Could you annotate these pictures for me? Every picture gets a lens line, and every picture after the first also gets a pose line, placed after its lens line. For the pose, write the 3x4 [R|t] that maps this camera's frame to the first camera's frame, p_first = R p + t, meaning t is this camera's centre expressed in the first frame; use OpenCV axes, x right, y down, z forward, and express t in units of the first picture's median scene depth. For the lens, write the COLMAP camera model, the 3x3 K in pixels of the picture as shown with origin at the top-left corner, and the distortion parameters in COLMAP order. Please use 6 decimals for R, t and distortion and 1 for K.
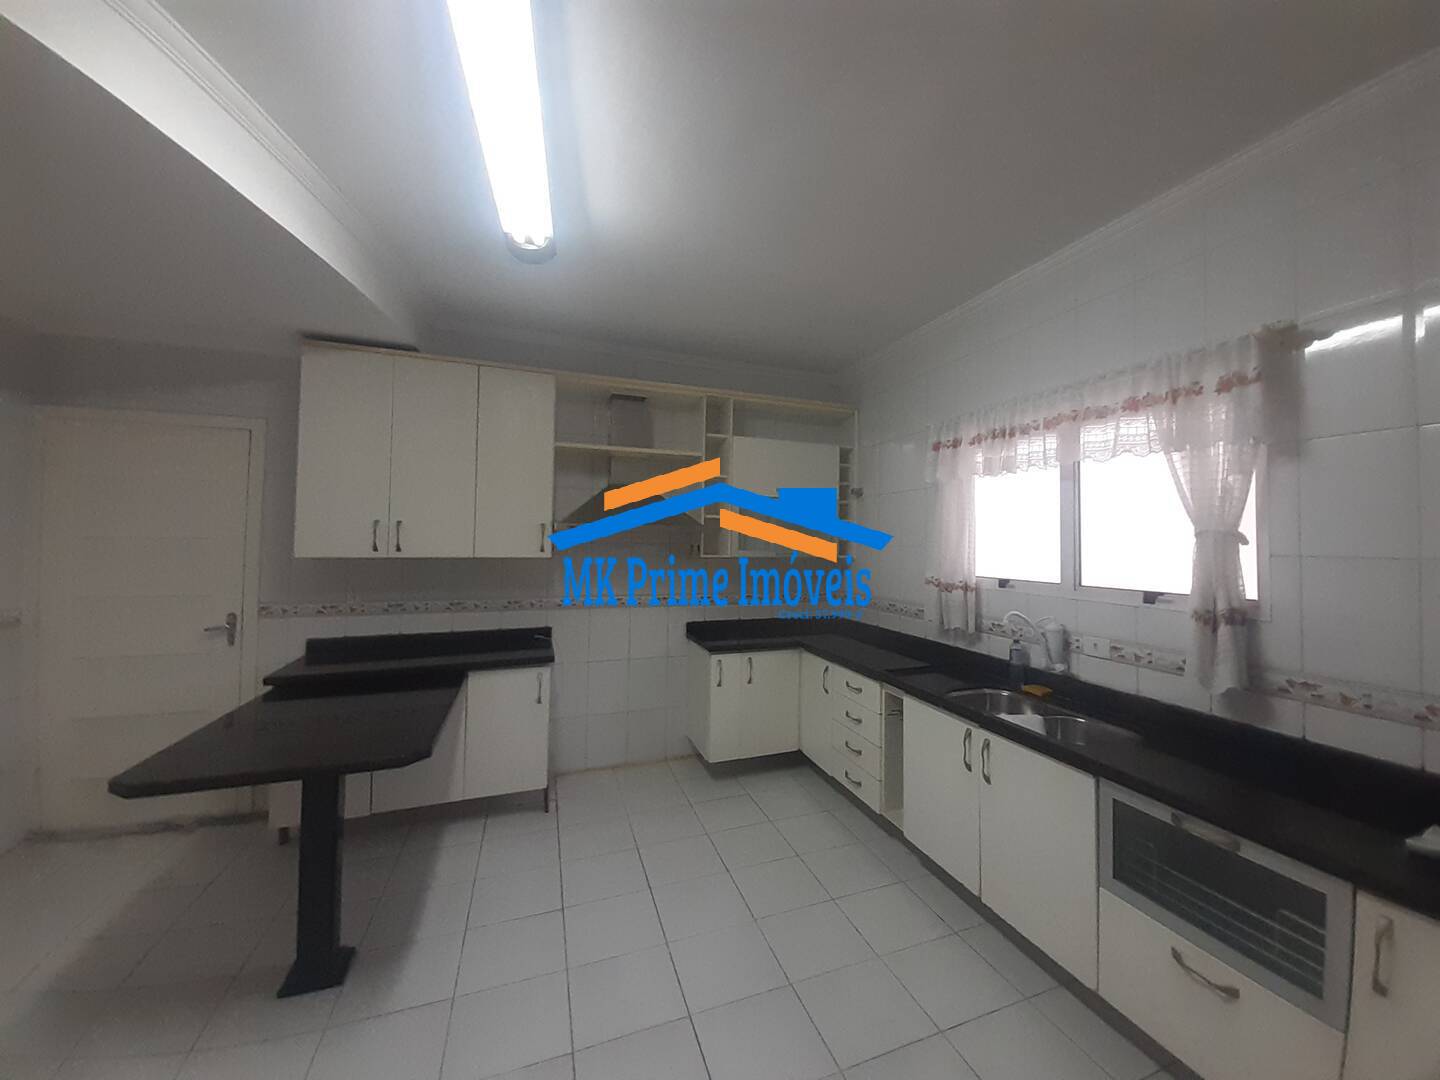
lens RADIAL K [[557.9, 0, 728.3], [0, 557.9, 528.7], [0, 0, 1]] dist [0.013912, -0.013578]
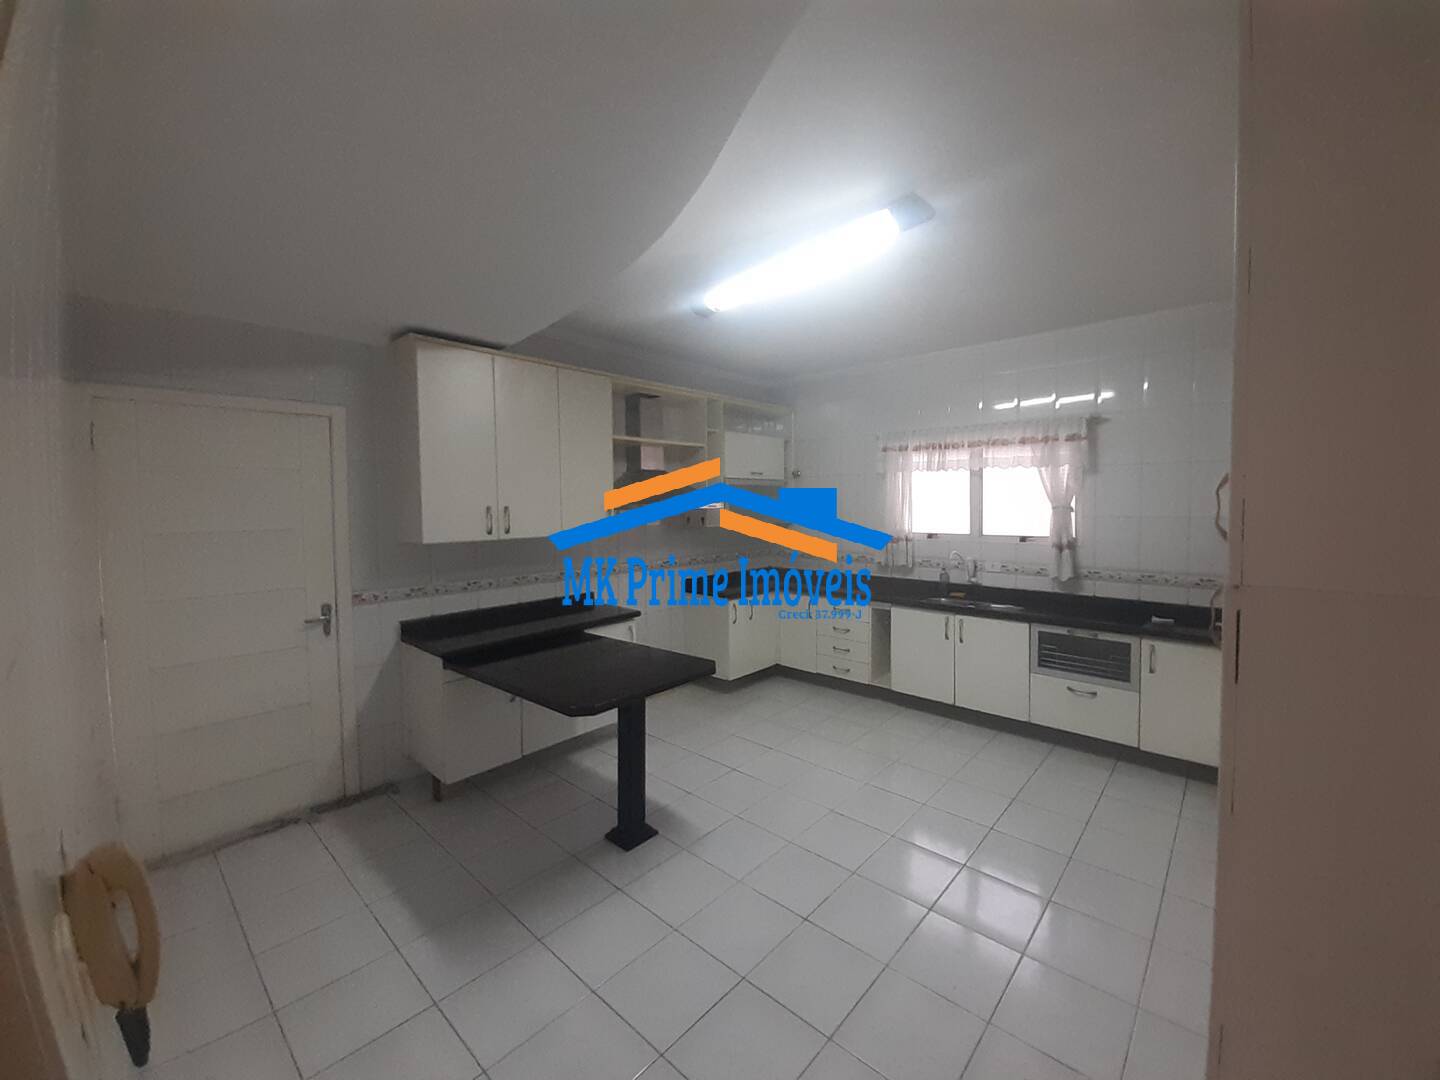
lens RADIAL K [[578.3, 0, 721.1], [0, 578.3, 530.5], [0, 0, 1]] dist [0.000878, 0.000152]
pose [[0.896175, -0.044325, 0.441481, -0.948149], [0.012363, 0.997106, 0.075014, -0.062836], [-0.443529, -0.061767, 0.894129, -0.300682]]
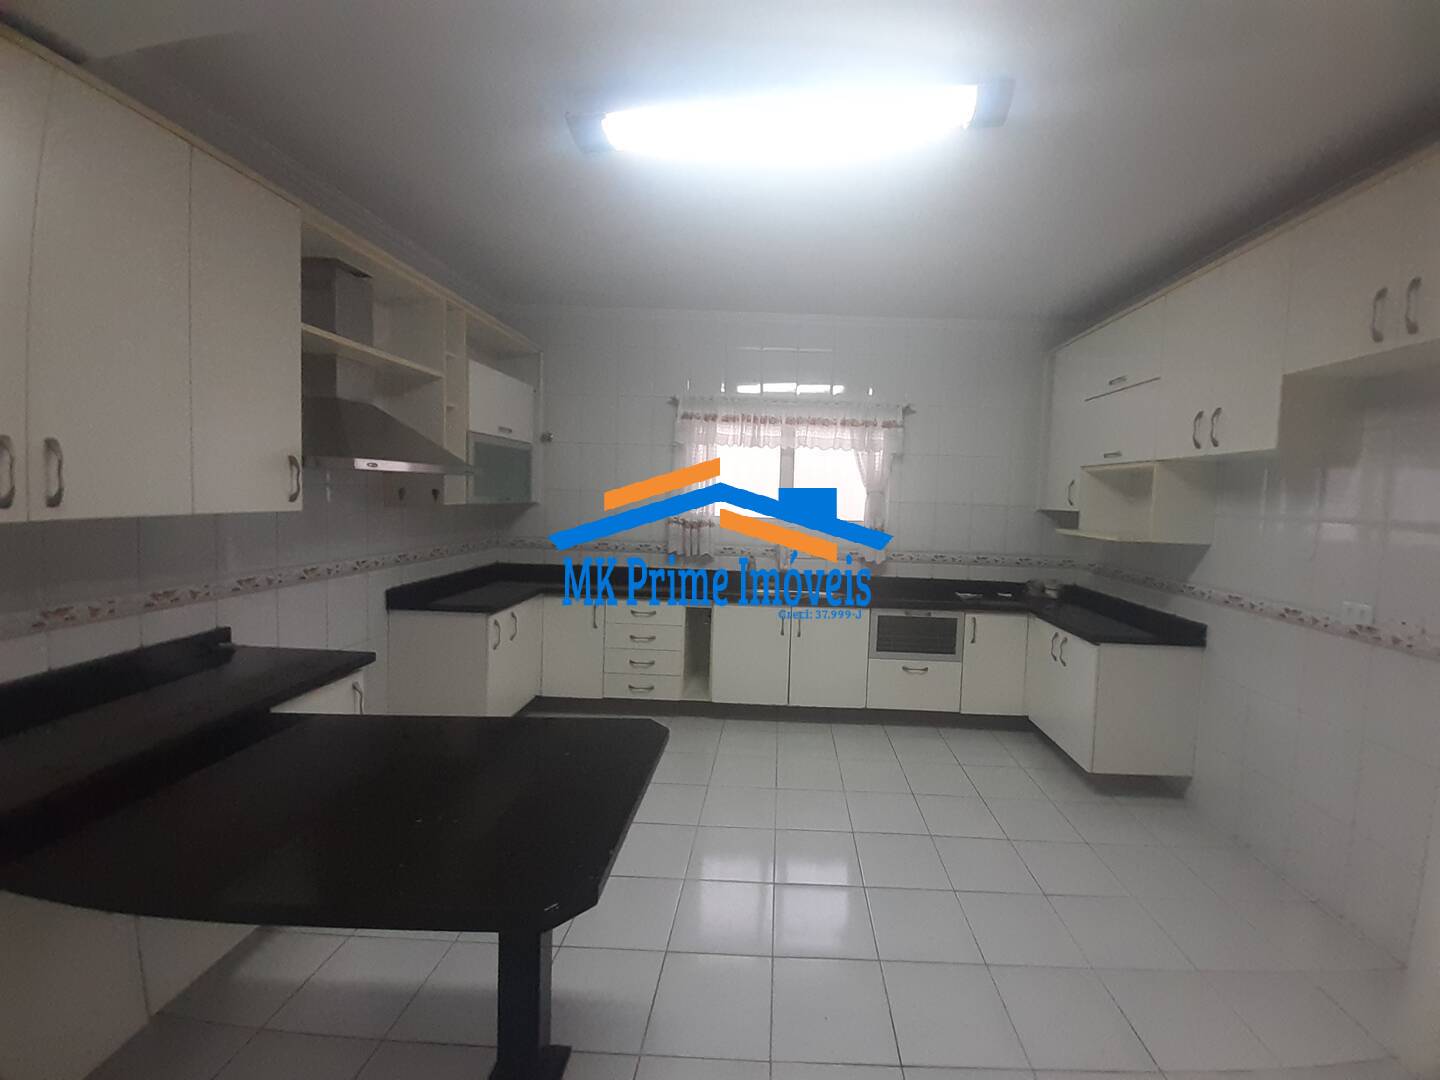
lens RADIAL K [[594.1, 0, 779.2], [0, 594.1, 532.8], [0, 0, 1]] dist [-0.000600, -0.016814]
pose [[0.361334, -0.062040, 0.930370, -1.064677], [-0.049354, 0.995113, 0.085525, -0.009395], [-0.931129, -0.076820, 0.356507, 0.379901]]
